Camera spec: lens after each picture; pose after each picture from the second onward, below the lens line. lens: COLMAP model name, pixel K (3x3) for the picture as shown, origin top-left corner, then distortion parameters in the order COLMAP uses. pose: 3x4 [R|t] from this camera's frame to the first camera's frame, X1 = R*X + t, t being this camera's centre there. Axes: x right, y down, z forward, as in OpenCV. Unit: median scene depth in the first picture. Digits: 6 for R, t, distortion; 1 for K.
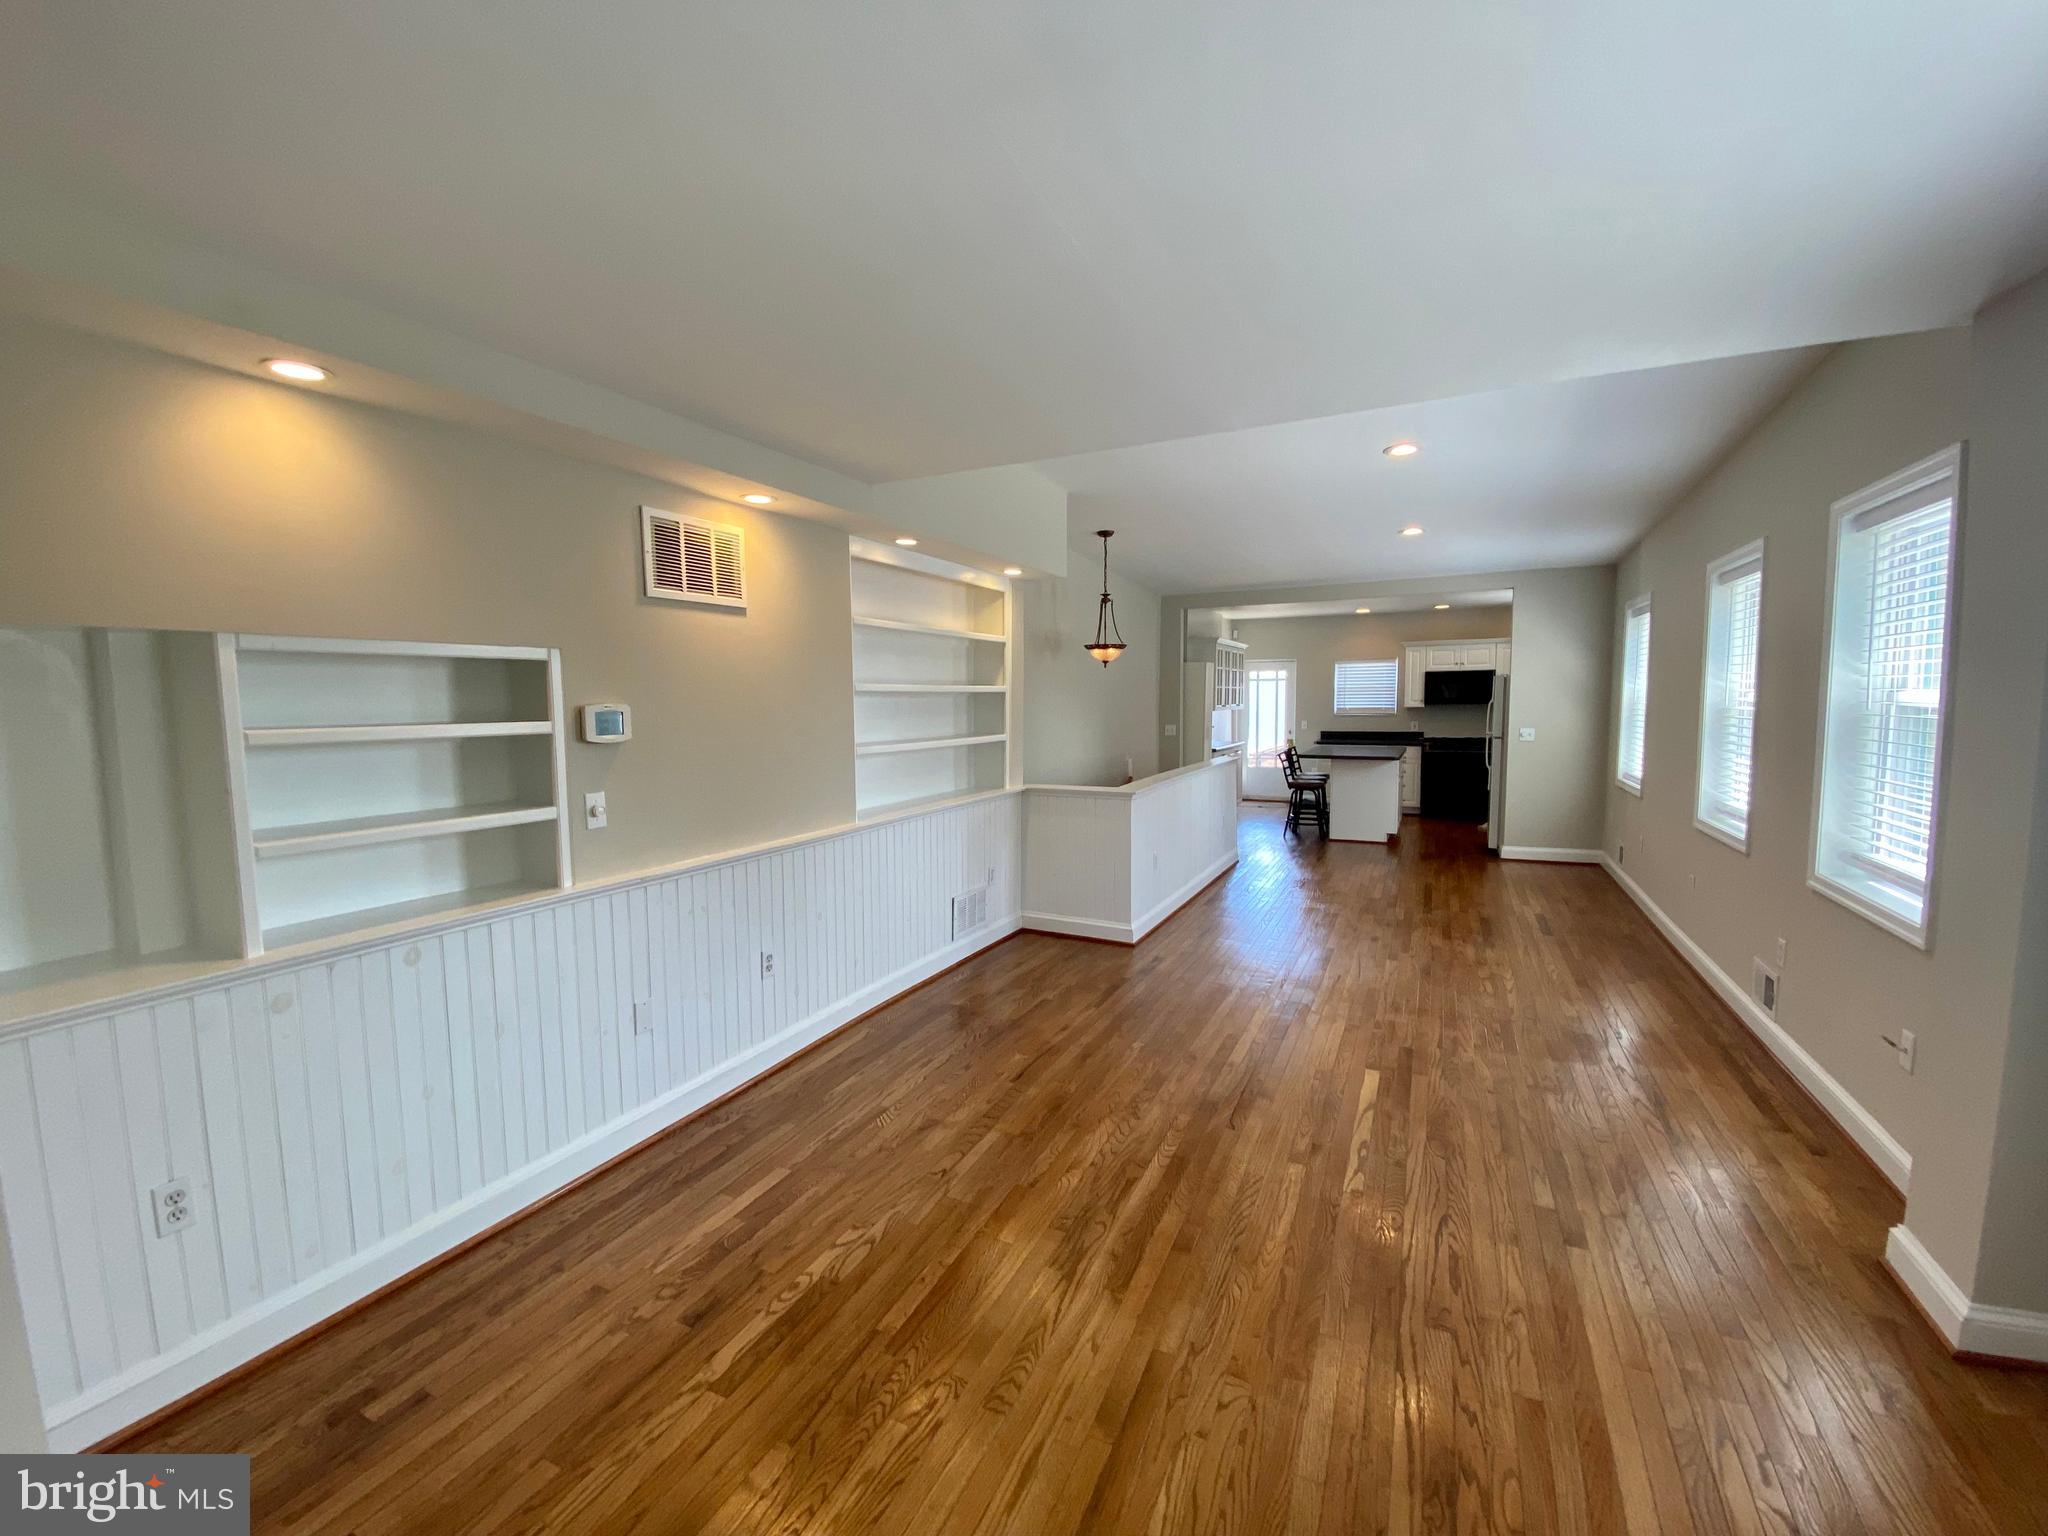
lens RADIAL K [[823.3, 0, 1023.5], [0, 823.3, 760.8], [0, 0, 1]] dist [0.008604, -0.014924]
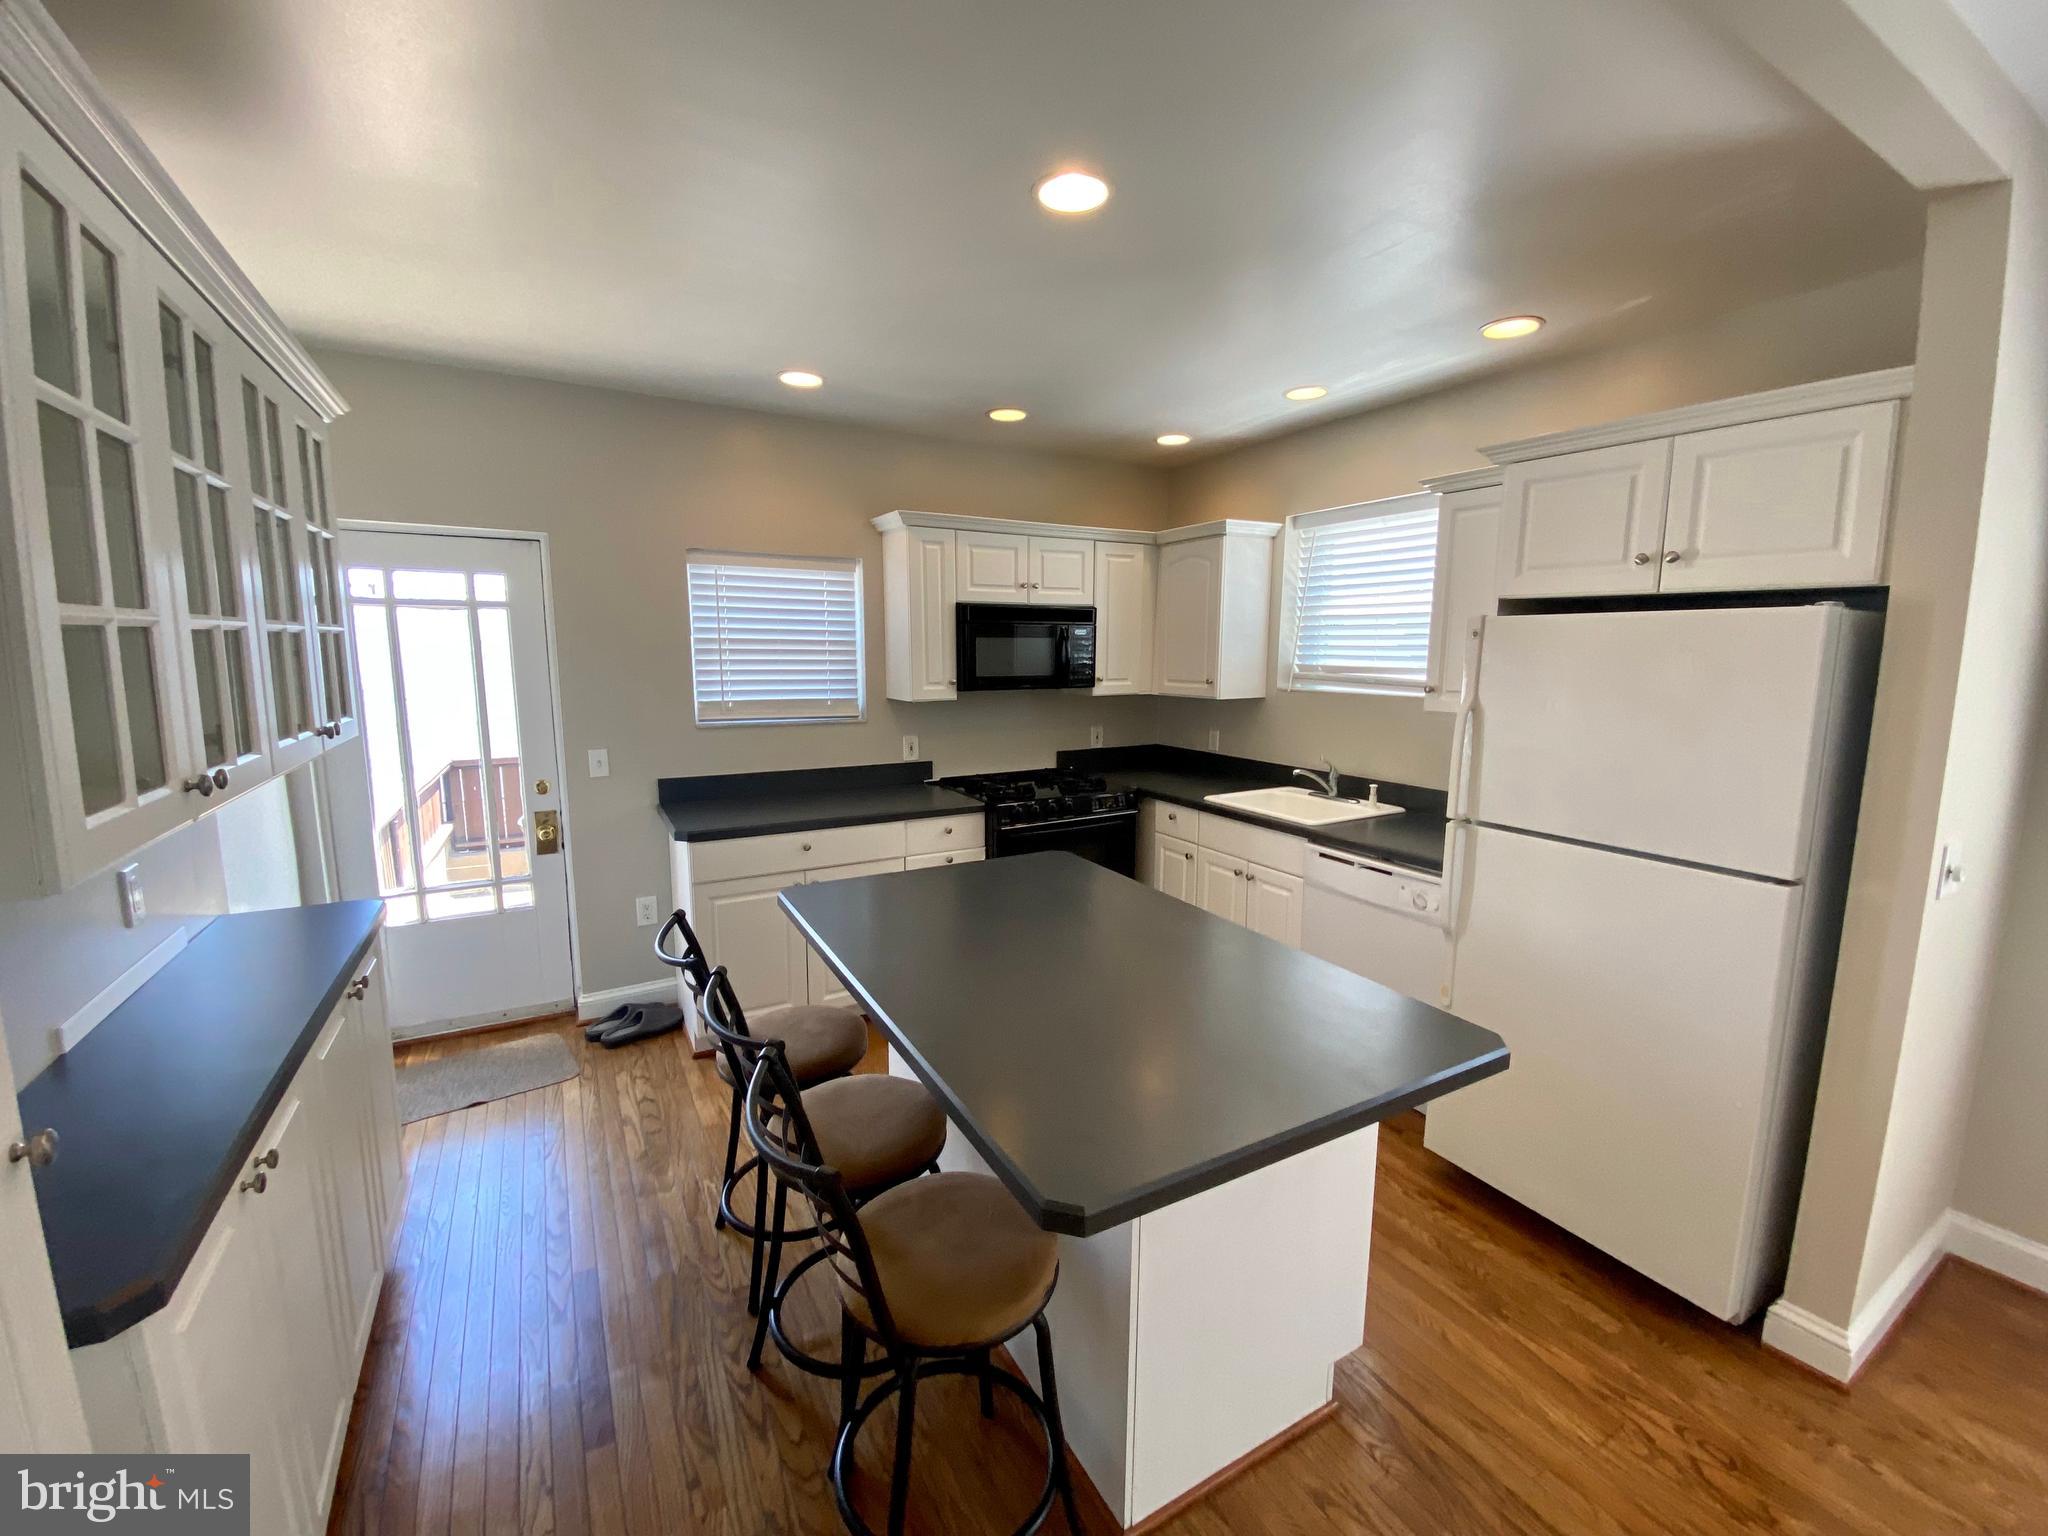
lens RADIAL K [[823.3, 0, 1023.5], [0, 823.3, 760.8], [0, 0, 1]] dist [0.008604, -0.014924]
pose [[0.550023, -0.098792, 0.829286, 0.196253], [0.048523, 0.995082, 0.086360, -0.068908], [-0.833739, -0.007261, 0.552111, 0.779578]]
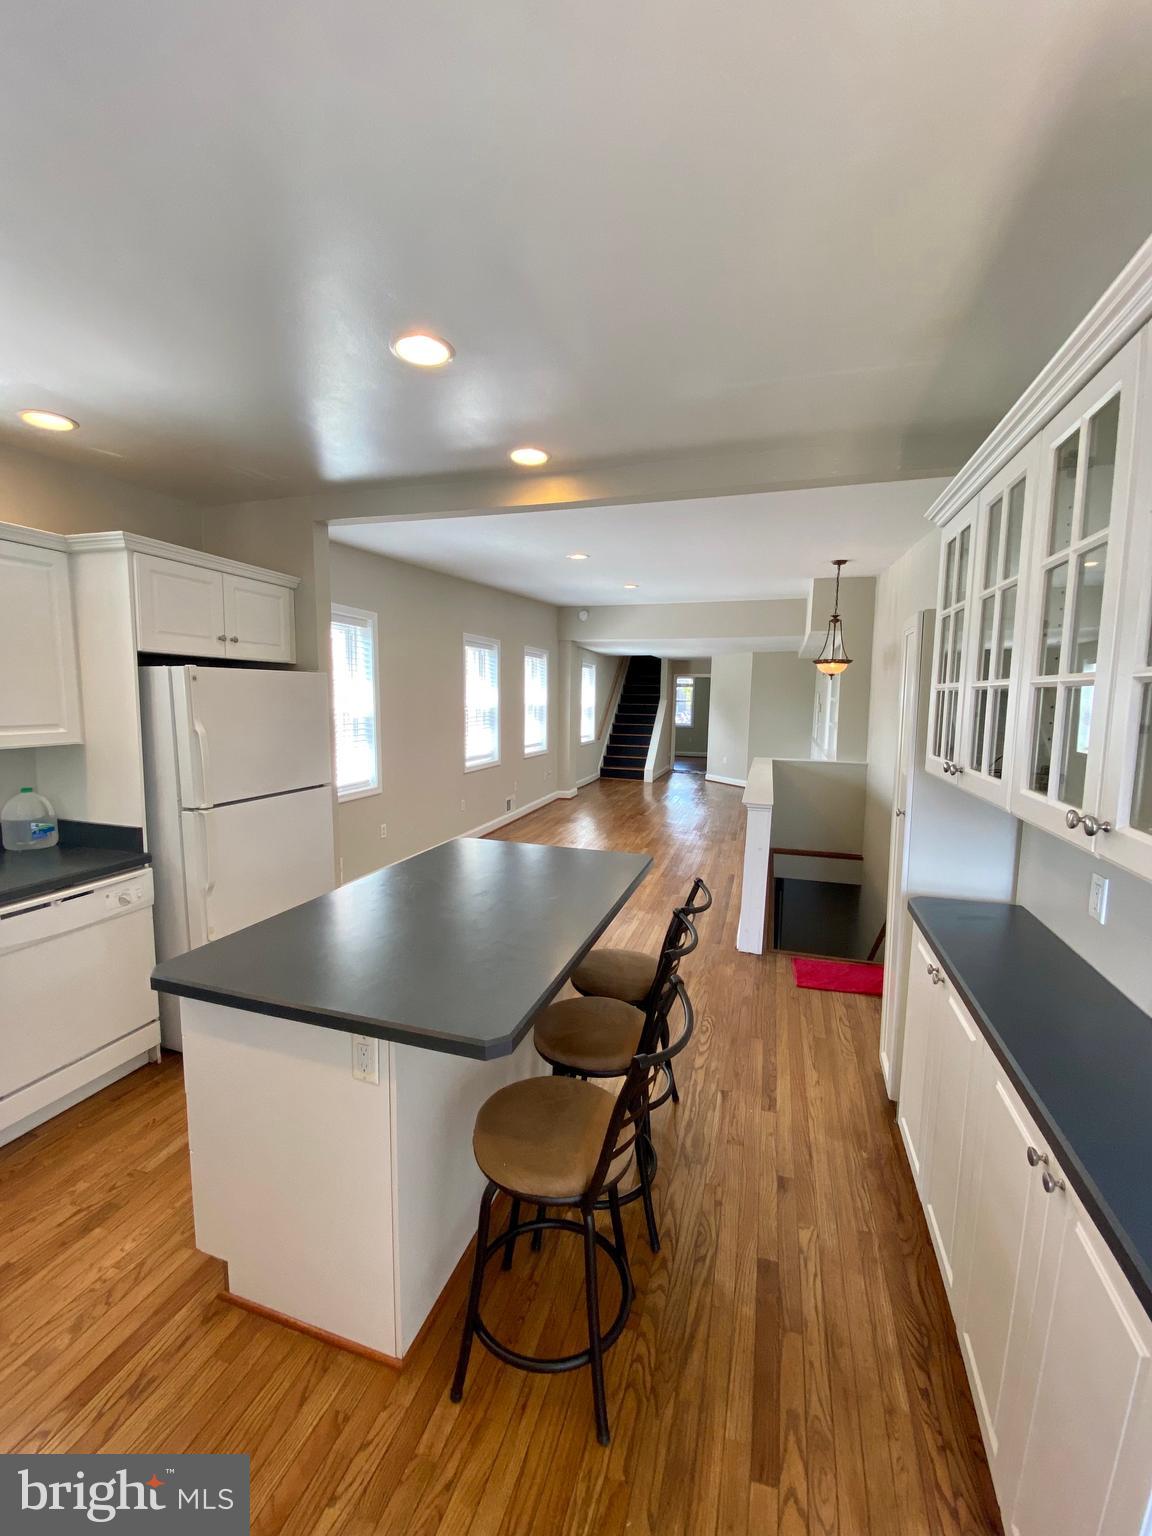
lens RADIAL K [[617.5, 0, 578.7], [0, 617.5, 765.1], [0, 0, 1]] dist [0.008604, -0.014924]
pose [[-0.987168, 0.019610, -0.158474, 0.346757], [-0.010626, 0.982164, 0.187724, -0.091777], [0.159329, 0.186999, -0.969353, 1.068321]]
